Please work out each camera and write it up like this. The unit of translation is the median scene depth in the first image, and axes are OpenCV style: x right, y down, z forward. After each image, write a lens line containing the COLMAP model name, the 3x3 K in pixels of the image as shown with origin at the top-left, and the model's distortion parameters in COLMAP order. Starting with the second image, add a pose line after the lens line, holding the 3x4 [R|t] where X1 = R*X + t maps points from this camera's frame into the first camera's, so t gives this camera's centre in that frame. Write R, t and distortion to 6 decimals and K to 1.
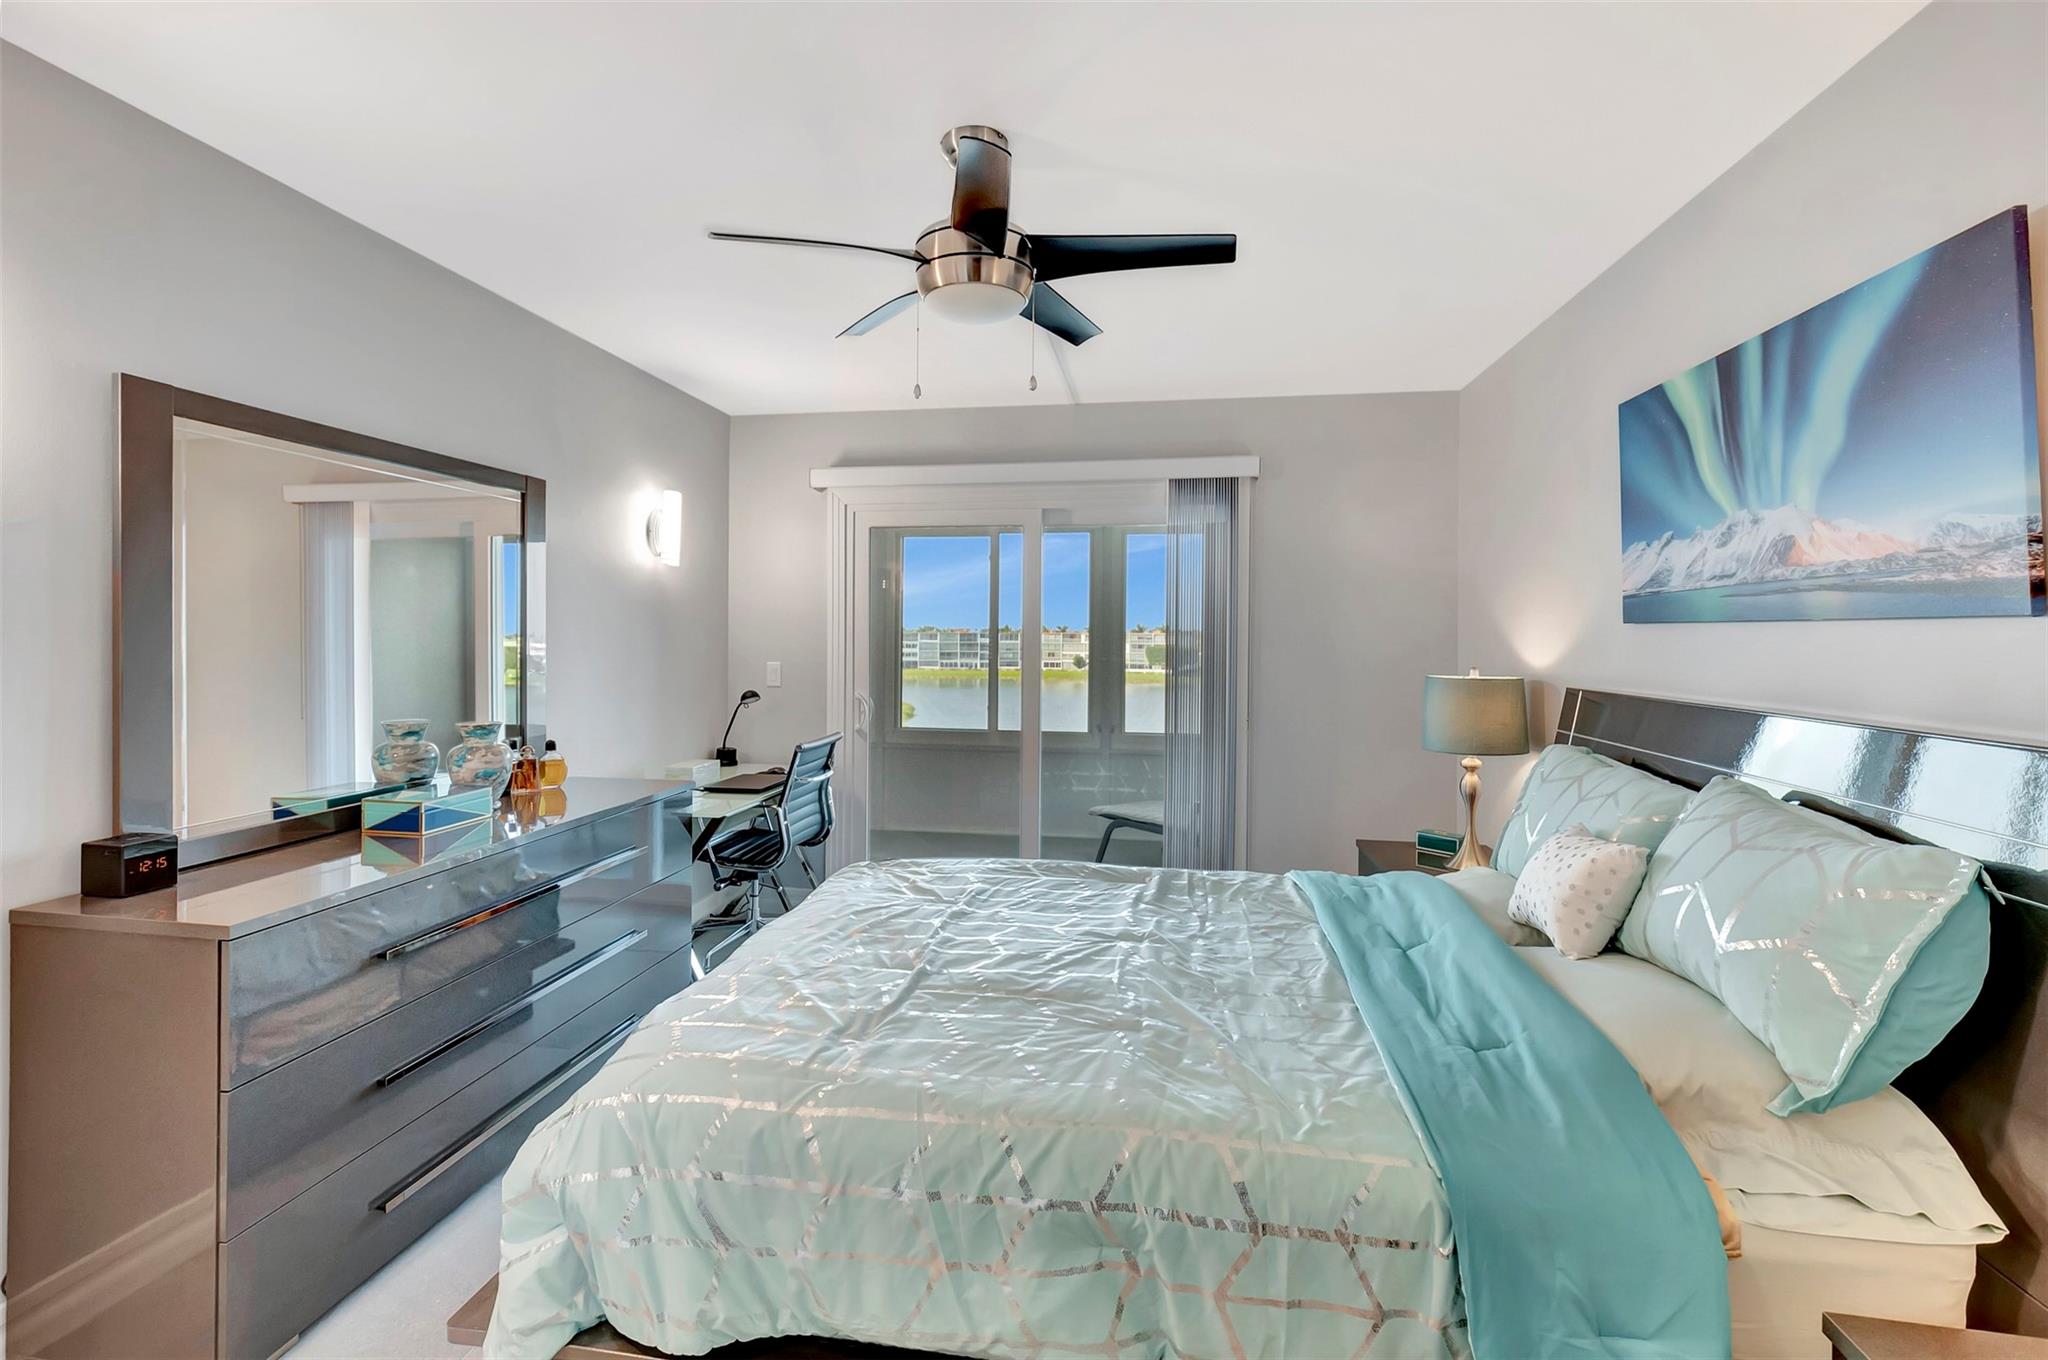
lens RADIAL K [[911.7, 0, 1016.6], [0, 911.7, 637.7], [0, 0, 1]] dist [-0.002710, -0.001004]
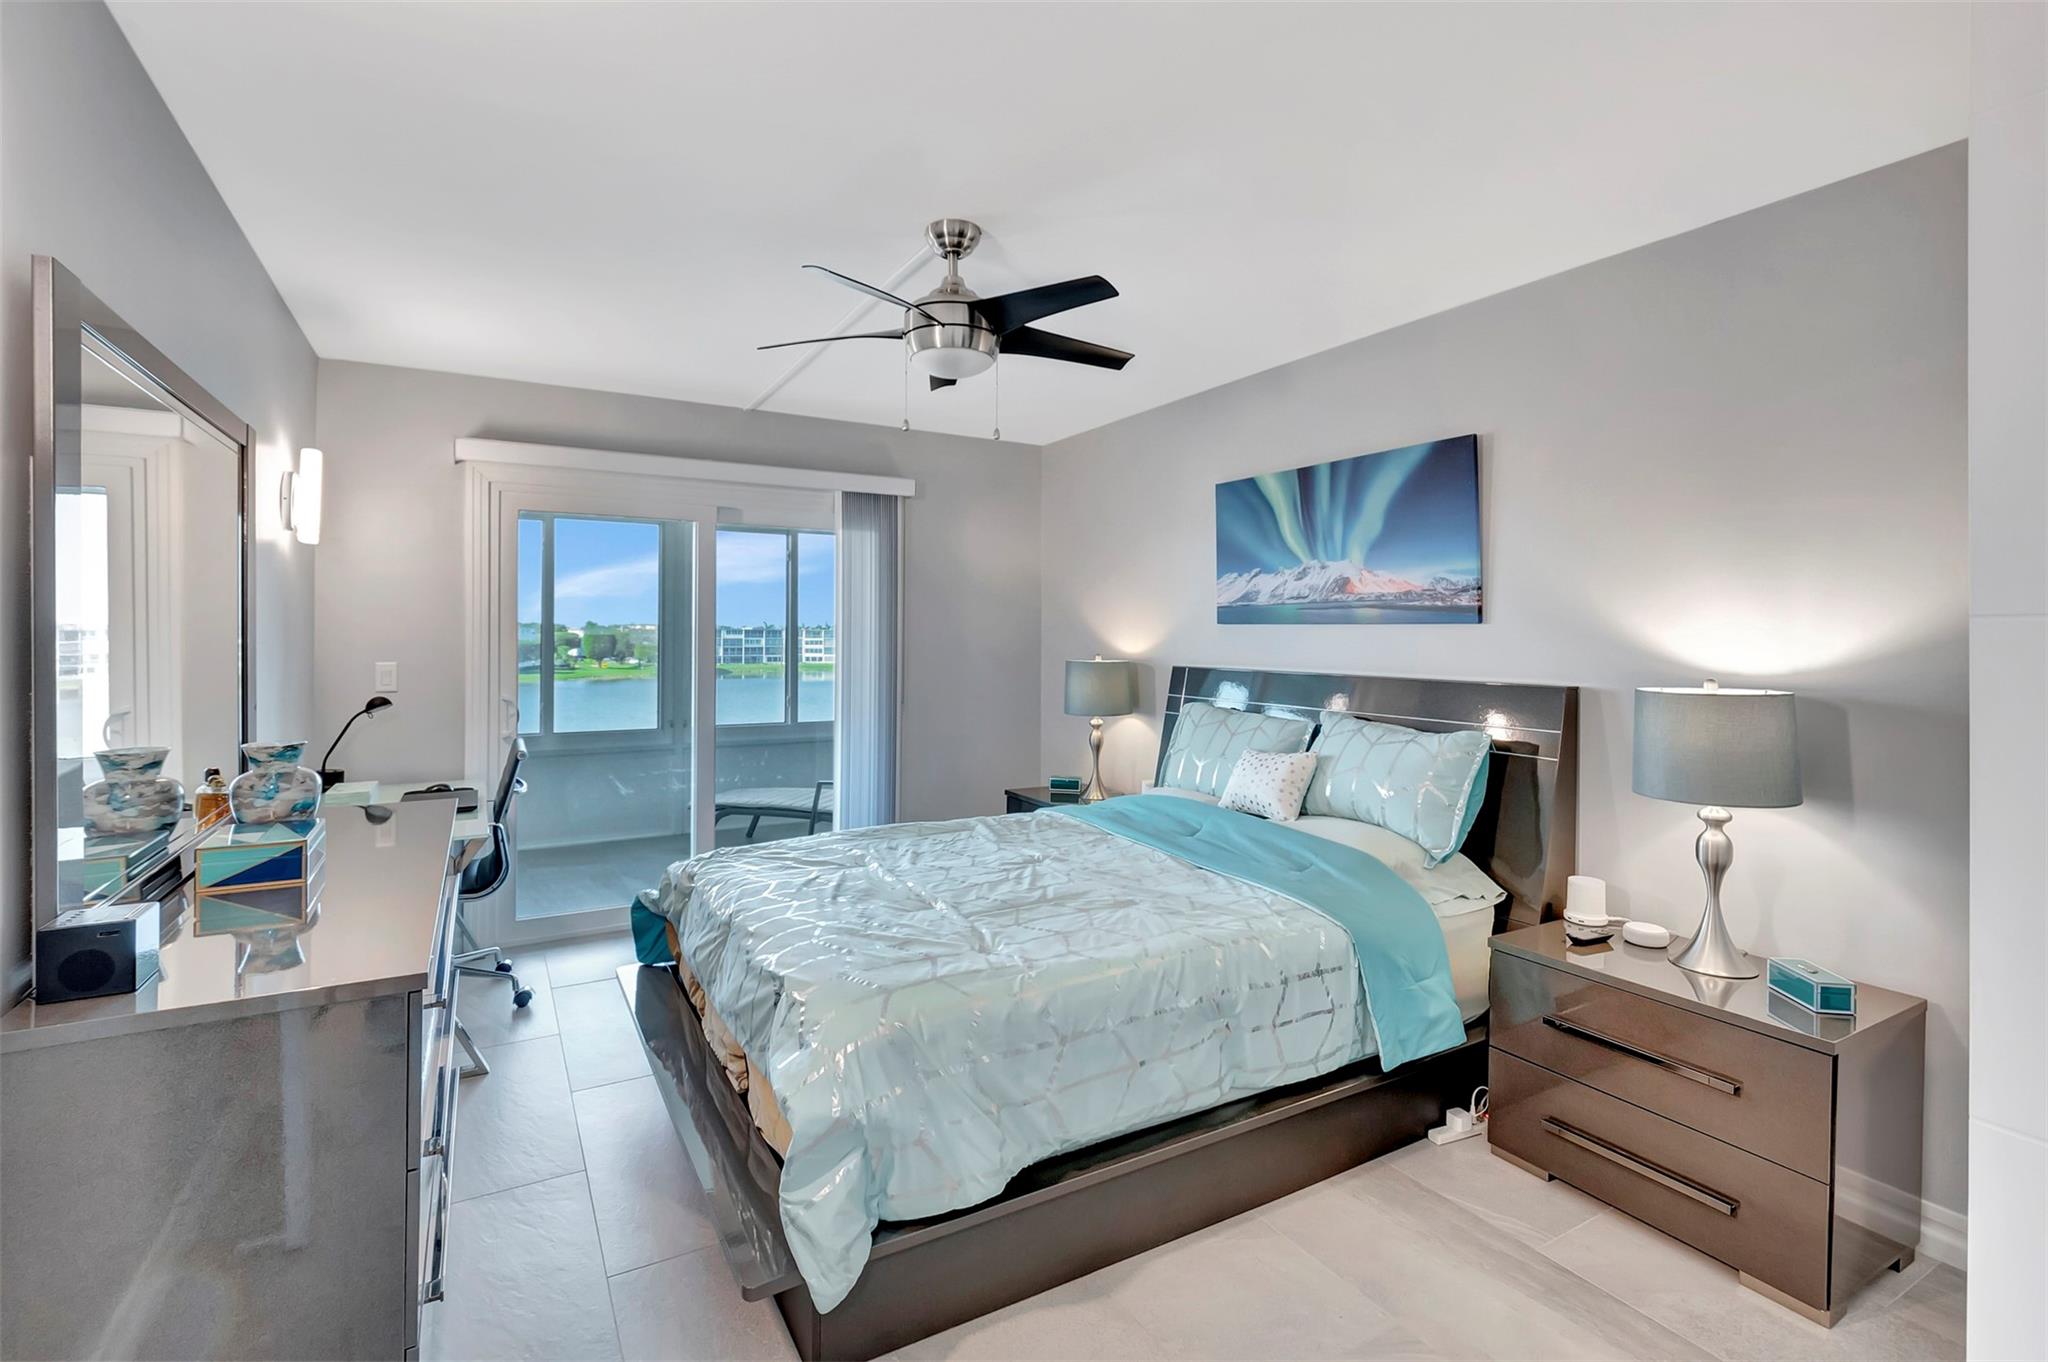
lens RADIAL K [[911.7, 0, 998.0], [0, 911.7, 637.0], [0, 0, 1]] dist [-0.002710, -0.001004]
pose [[0.786206, -0.004219, 0.617951, -0.735383], [0.000218, 0.999979, 0.006551, -0.003896], [-0.617965, -0.005016, 0.786190, -0.004116]]
